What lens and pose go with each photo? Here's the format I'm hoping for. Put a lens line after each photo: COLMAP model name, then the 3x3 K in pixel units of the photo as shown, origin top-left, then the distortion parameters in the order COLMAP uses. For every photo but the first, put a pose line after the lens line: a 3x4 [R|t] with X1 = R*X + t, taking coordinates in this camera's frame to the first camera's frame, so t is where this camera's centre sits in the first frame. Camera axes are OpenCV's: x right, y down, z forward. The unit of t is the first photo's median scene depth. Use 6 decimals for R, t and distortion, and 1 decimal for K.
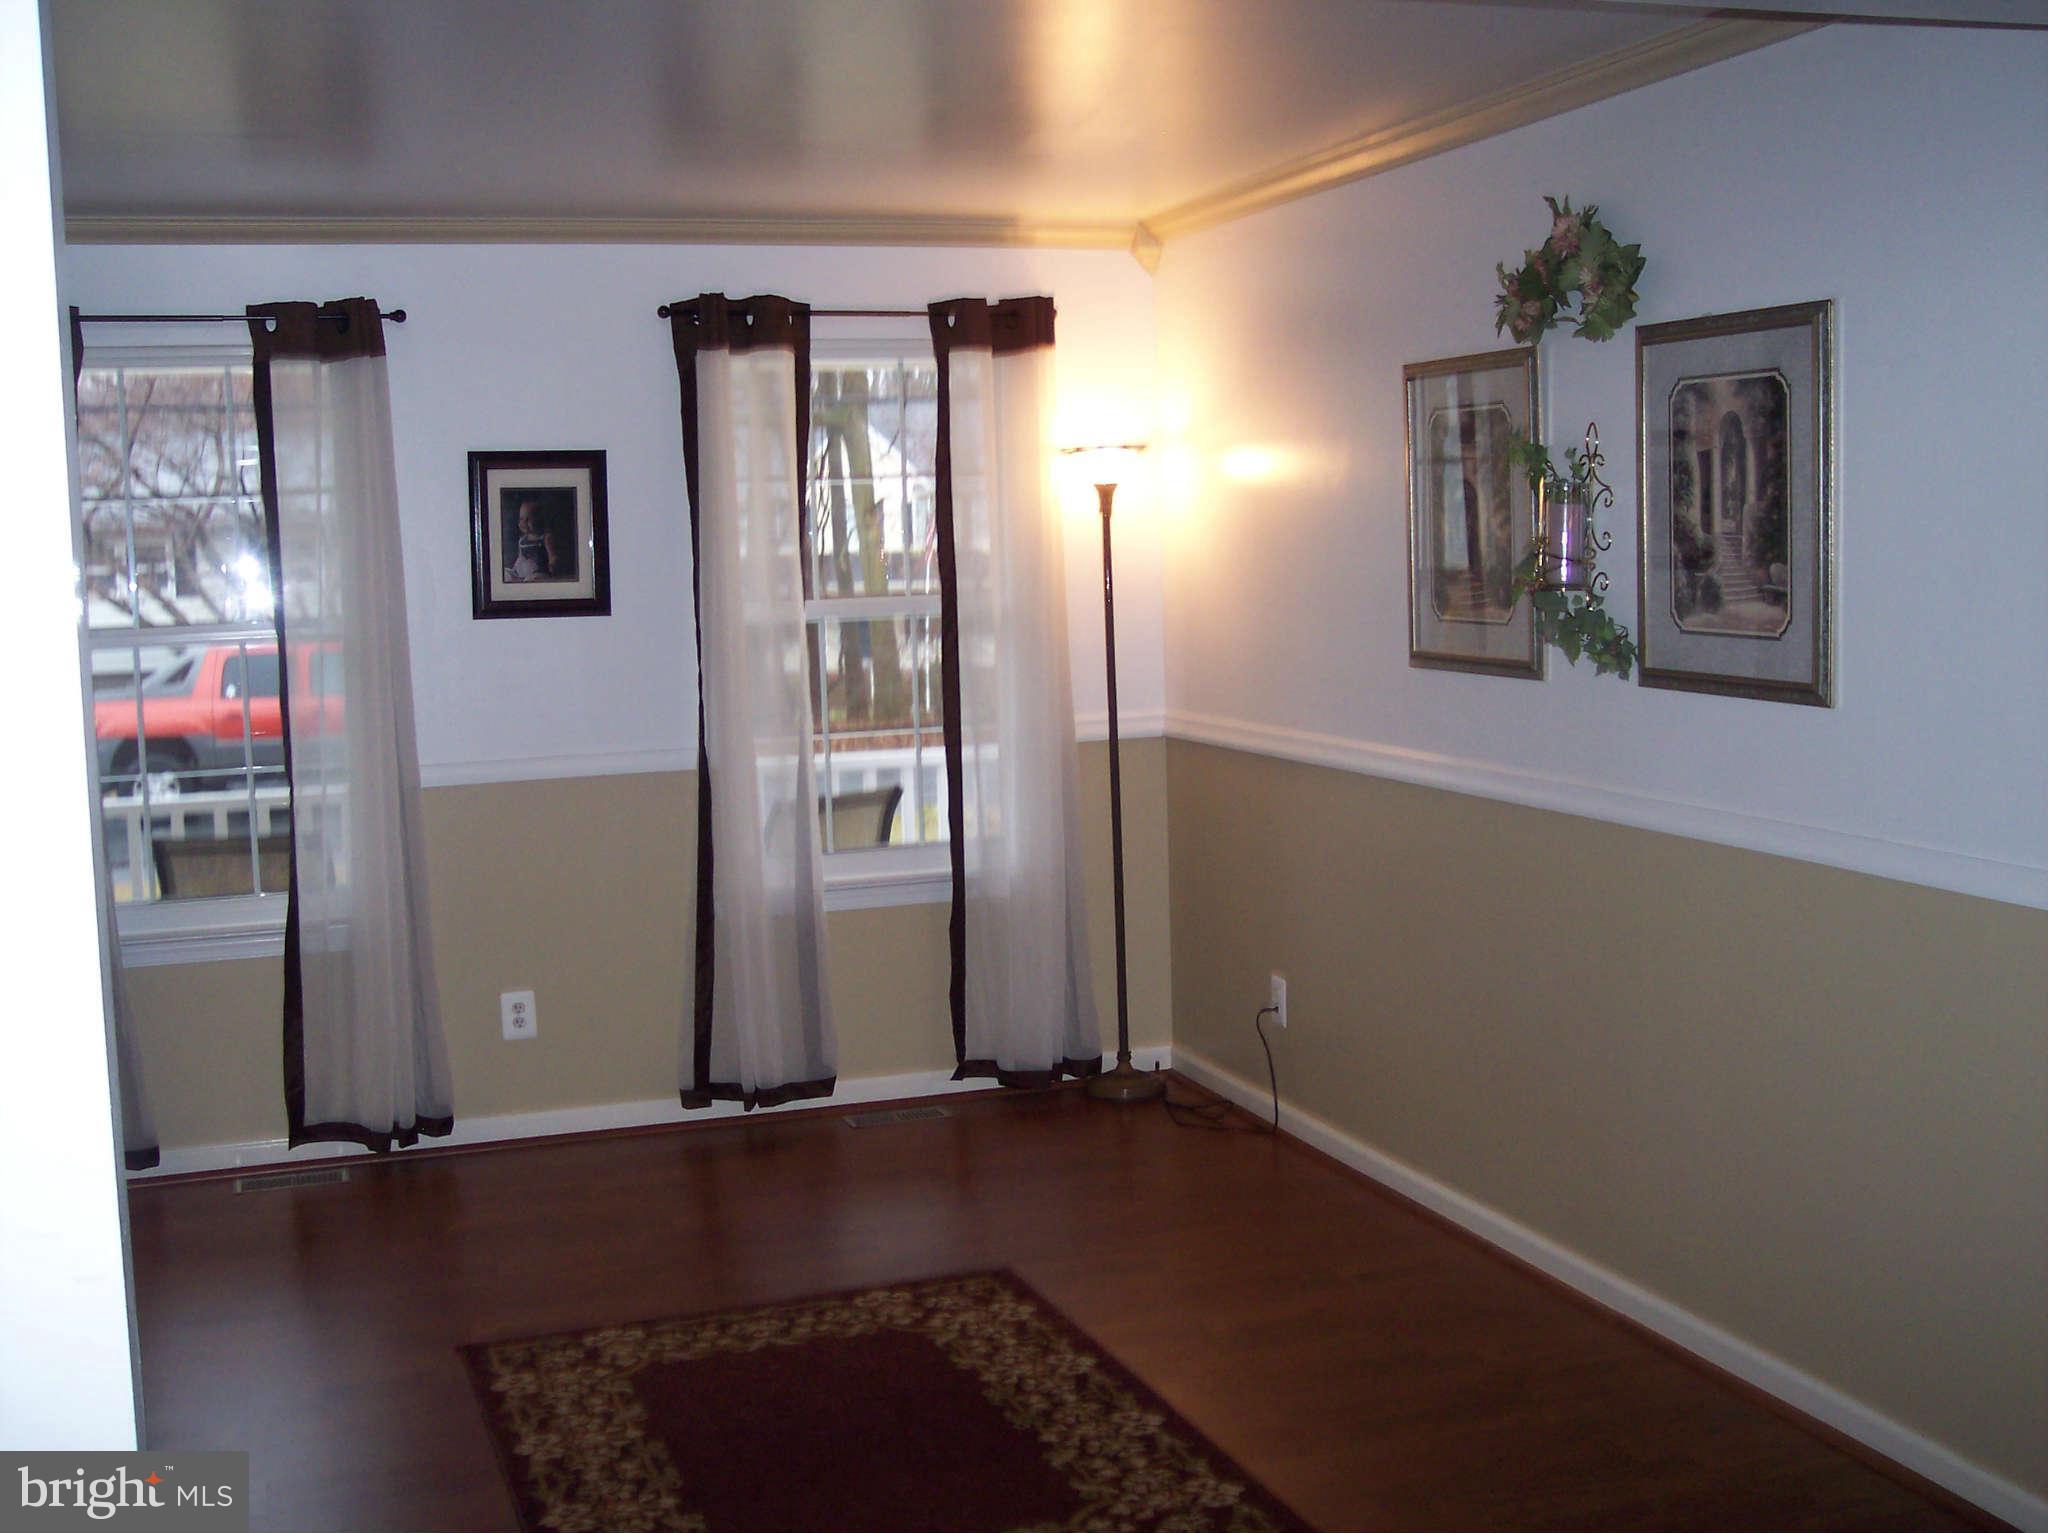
lens RADIAL K [[2358.0, 0, 1030.9], [0, 2358.0, 727.1], [0, 0, 1]] dist [-0.094392, 0.060921]
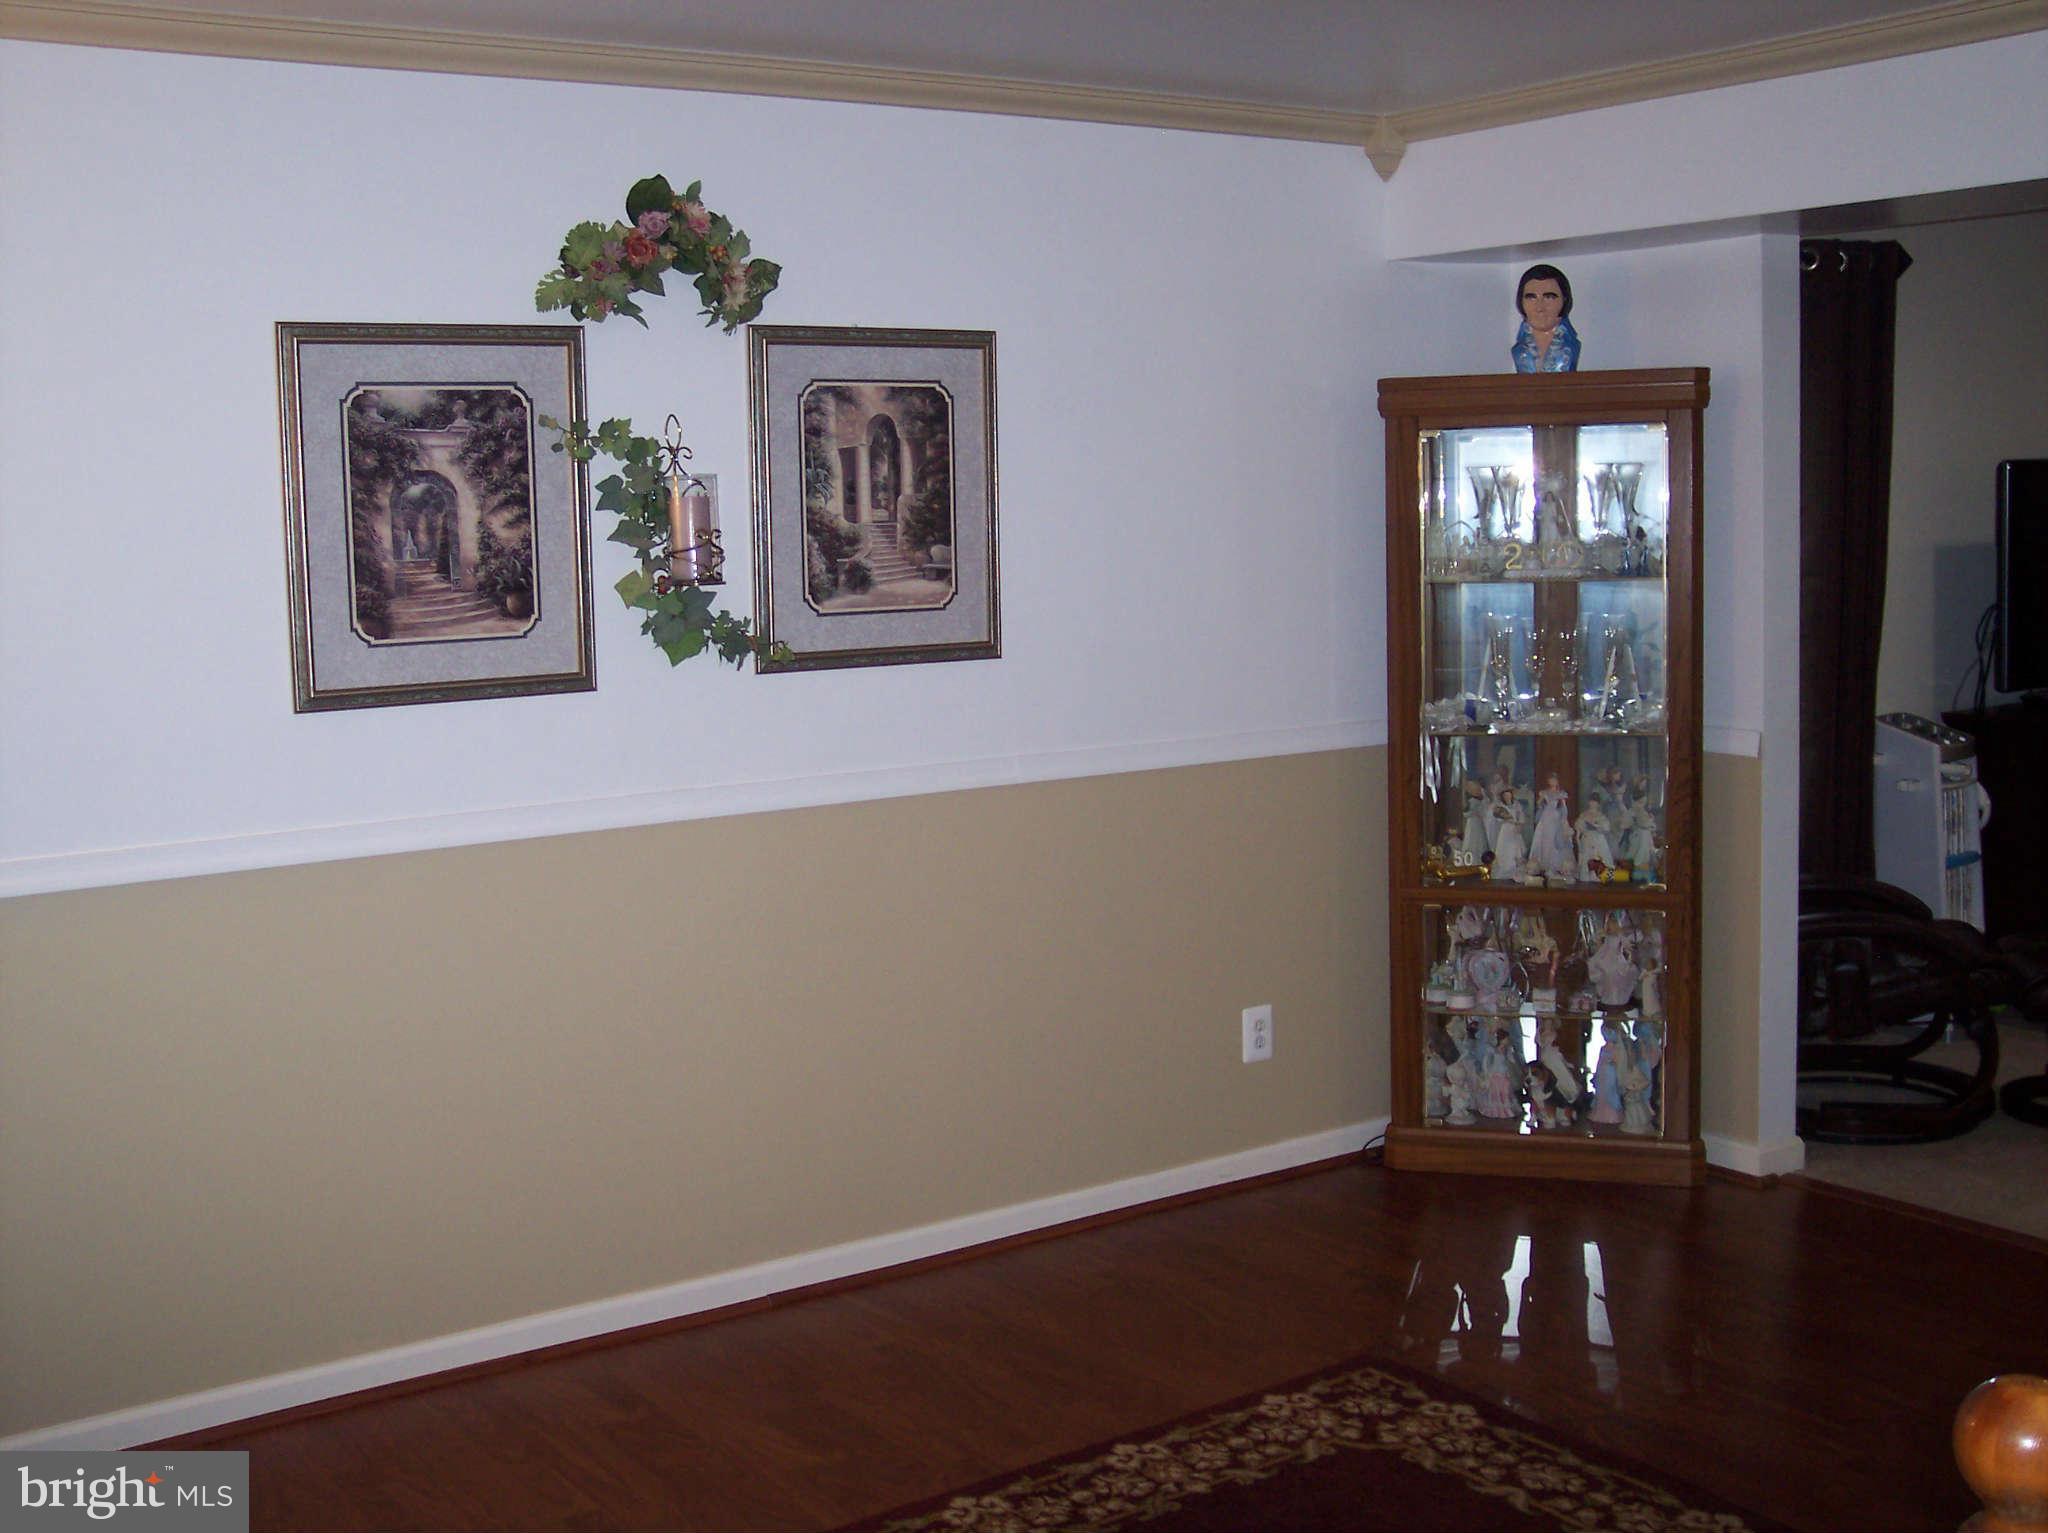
lens RADIAL K [[2358.0, 0, 1030.9], [0, 2358.0, 727.1], [0, 0, 1]] dist [-0.094392, 0.060921]
pose [[-0.279650, -0.048625, 0.958870, -0.816744], [0.124322, 0.988475, 0.086384, -0.073587], [-0.952019, 0.143366, -0.270381, 1.246237]]
